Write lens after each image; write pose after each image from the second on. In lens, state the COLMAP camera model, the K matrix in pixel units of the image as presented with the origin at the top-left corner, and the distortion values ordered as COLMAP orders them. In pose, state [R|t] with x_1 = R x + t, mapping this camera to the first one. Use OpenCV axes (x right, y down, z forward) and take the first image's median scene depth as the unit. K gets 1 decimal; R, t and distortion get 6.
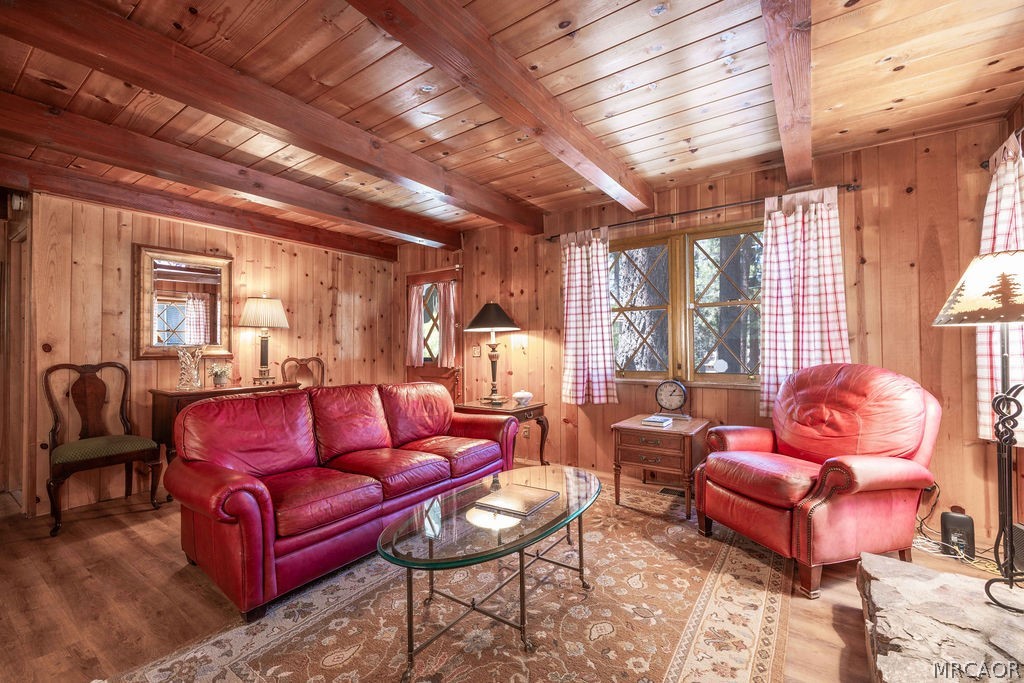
lens RADIAL K [[430.8, 0, 497.8], [0, 430.8, 334.4], [0, 0, 1]] dist [0.000058, 0.000036]
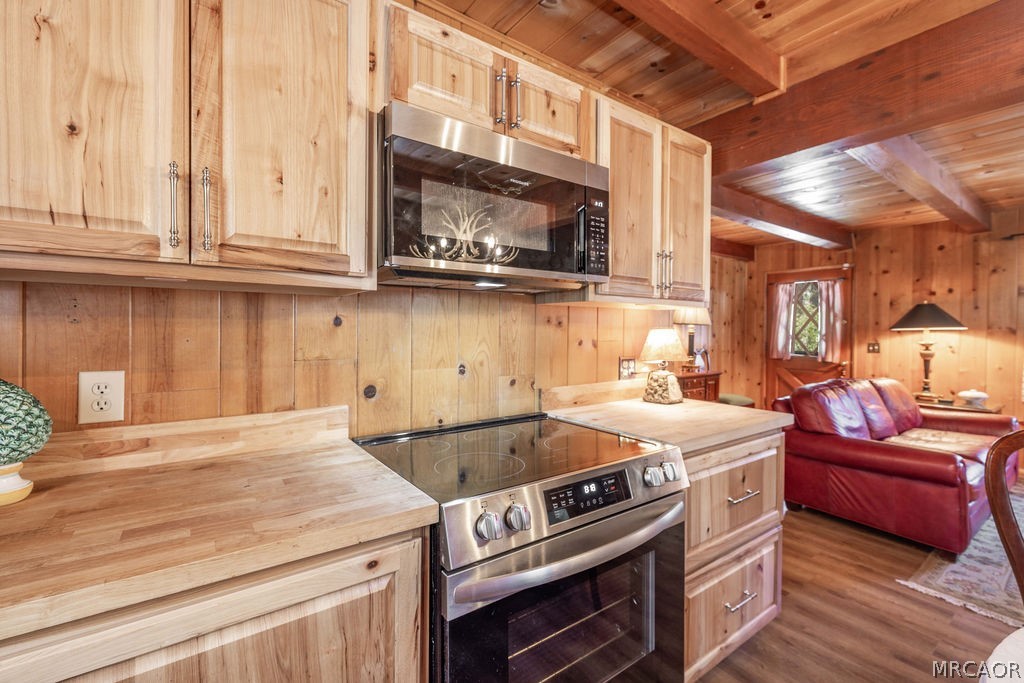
lens RADIAL K [[427.1, 0, 510.6], [0, 427.1, 327.6], [0, 0, 1]] dist [-0.000281, 0.000006]
pose [[0.946468, 0.015999, -0.322400, -0.585334], [-0.010766, 0.999780, 0.018008, -0.020357], [0.322618, -0.013573, 0.946432, -0.262596]]
